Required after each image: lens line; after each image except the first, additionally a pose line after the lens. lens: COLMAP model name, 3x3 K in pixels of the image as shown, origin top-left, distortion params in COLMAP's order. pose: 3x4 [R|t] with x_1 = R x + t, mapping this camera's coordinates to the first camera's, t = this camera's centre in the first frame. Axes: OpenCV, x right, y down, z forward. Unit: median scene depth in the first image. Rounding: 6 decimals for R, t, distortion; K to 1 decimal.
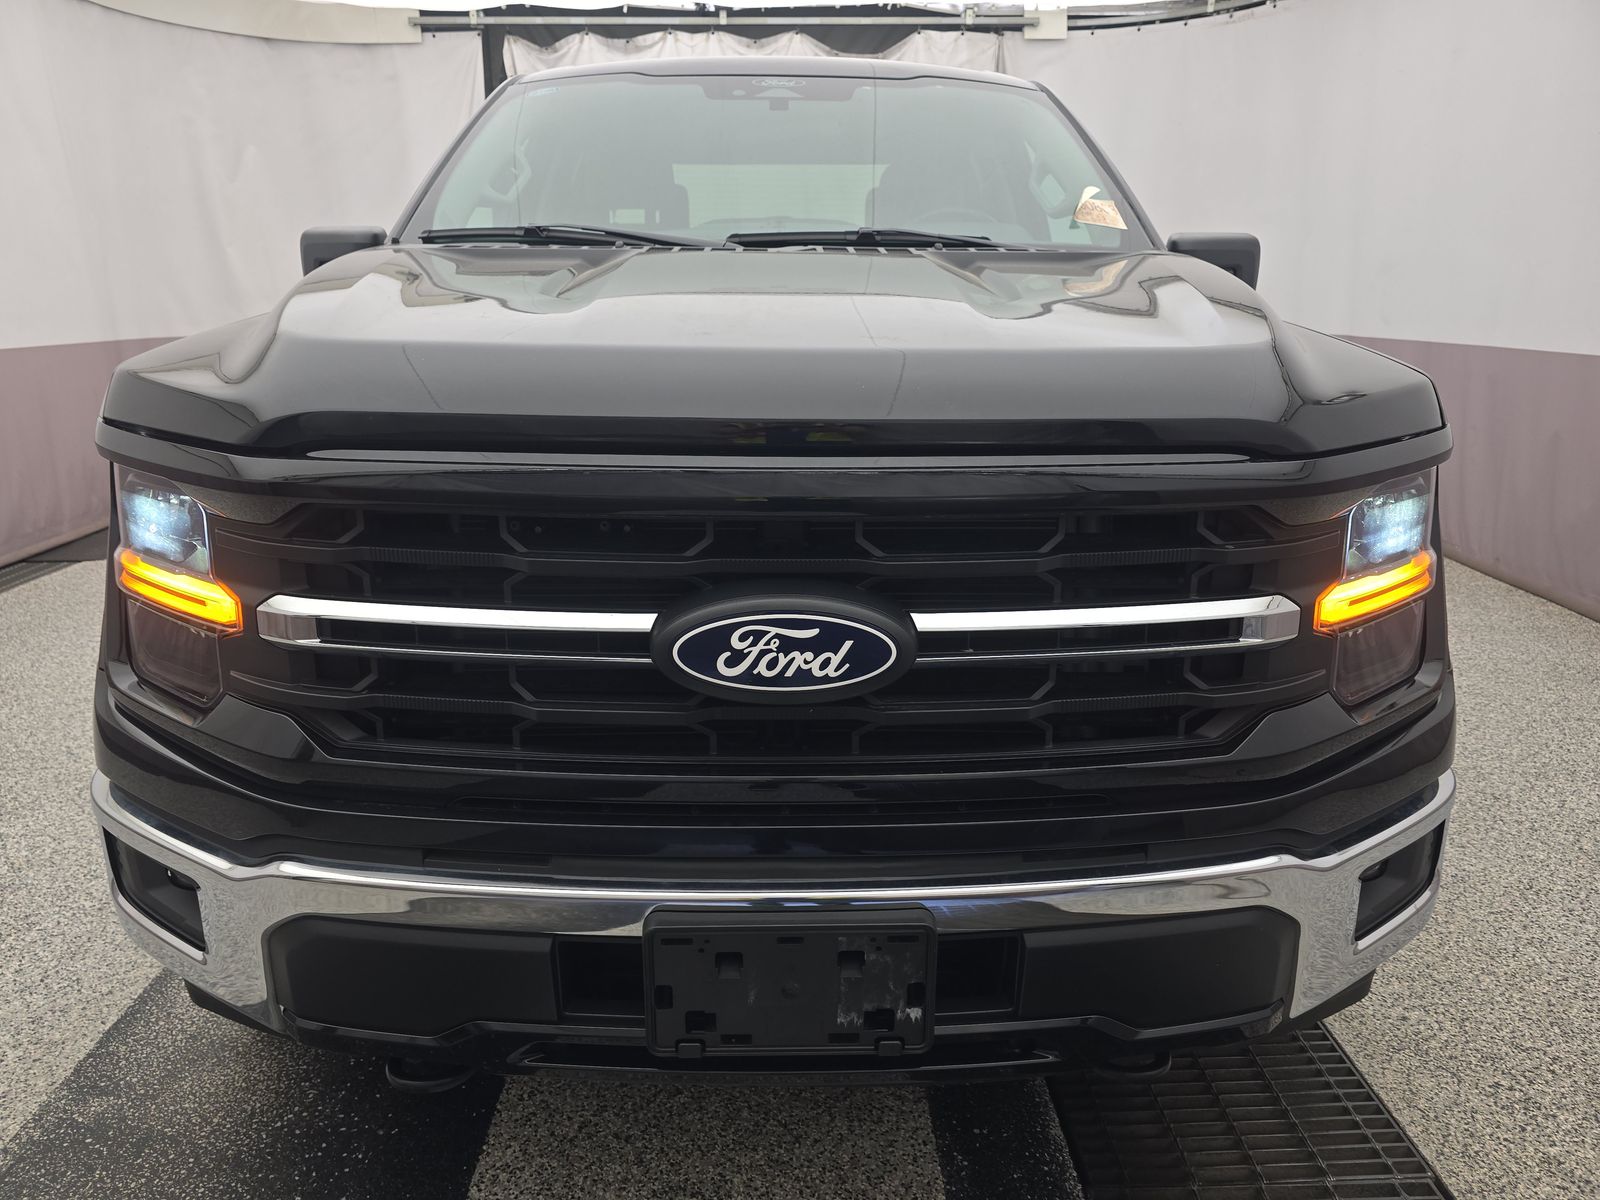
lens RADIAL K [[1104.8, 0, 795.3], [0, 1104.8, 554.2], [0, 0, 1]] dist [-0.004374, -0.014859]
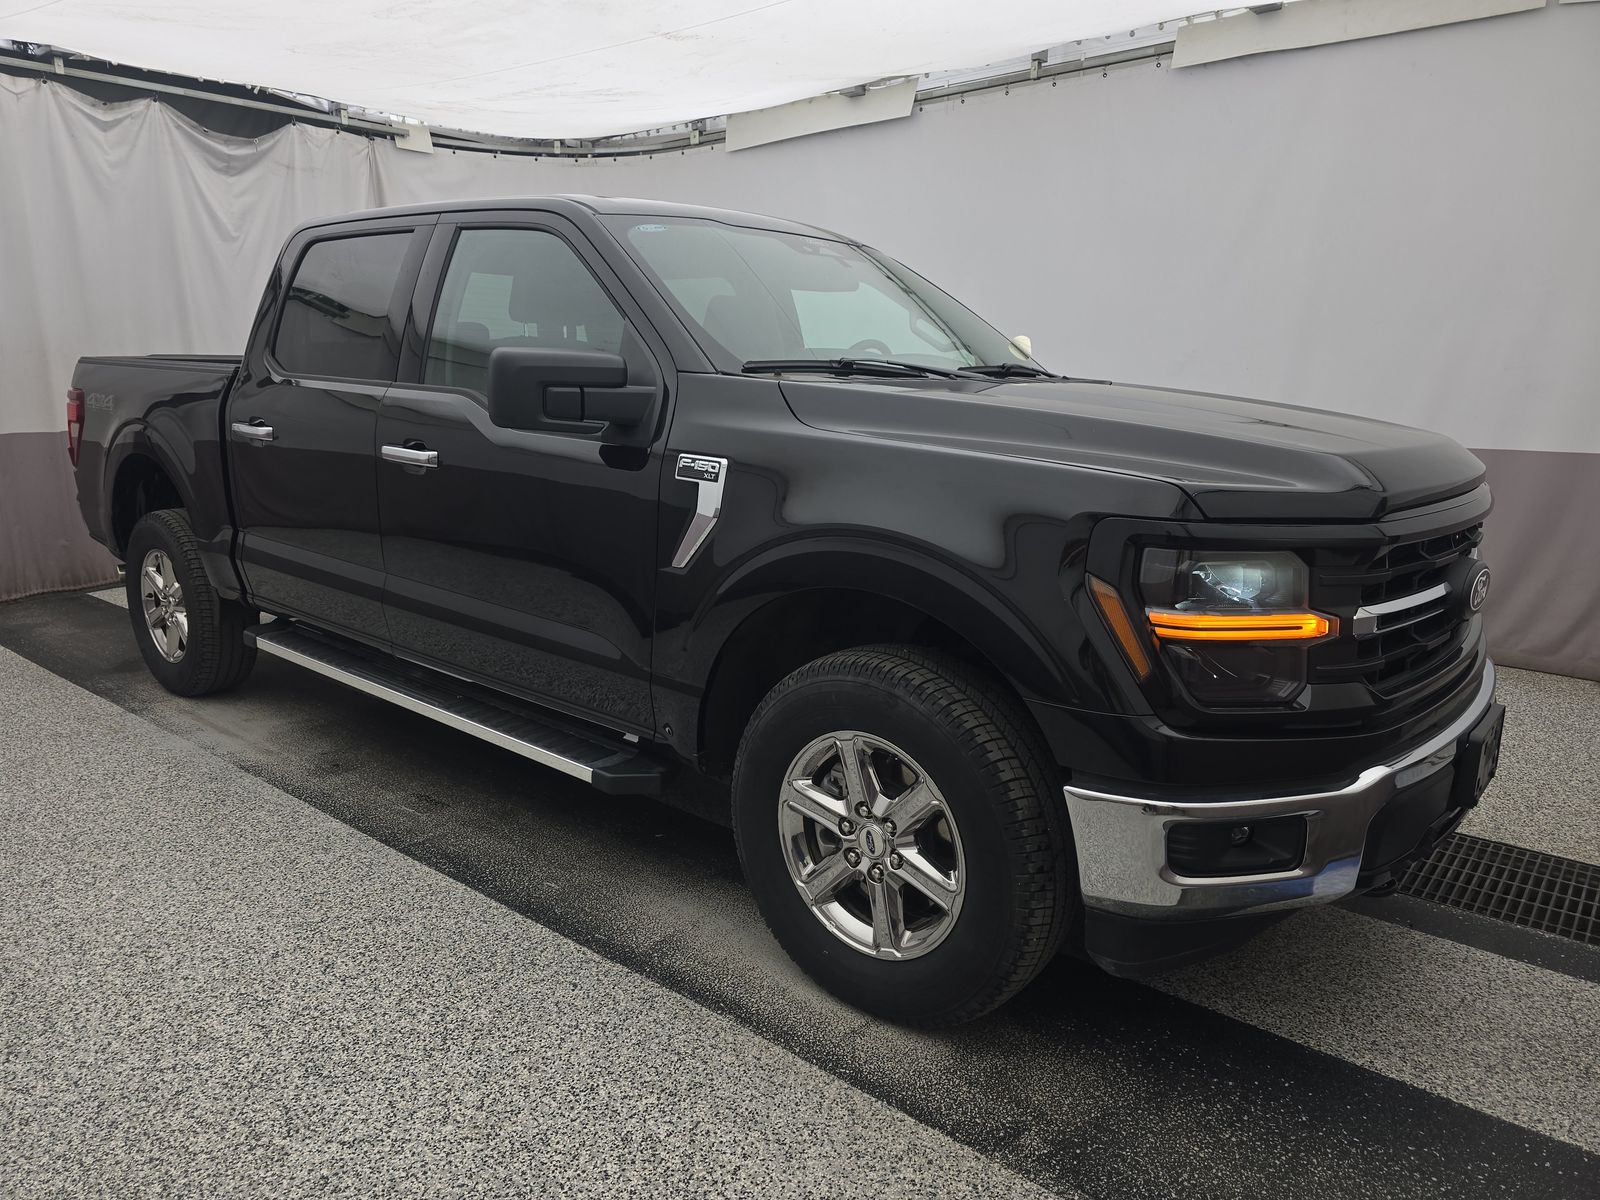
lens RADIAL K [[1087.2, 0, 800.0], [0, 1087.2, 600.0], [0, 0, 1]] dist [0.005591, -0.018100]
pose [[0.661677, -0.143017, 0.736023, -0.349923], [0.170274, 0.984654, 0.038253, -0.027769], [-0.730198, 0.100014, 0.675875, 0.084213]]
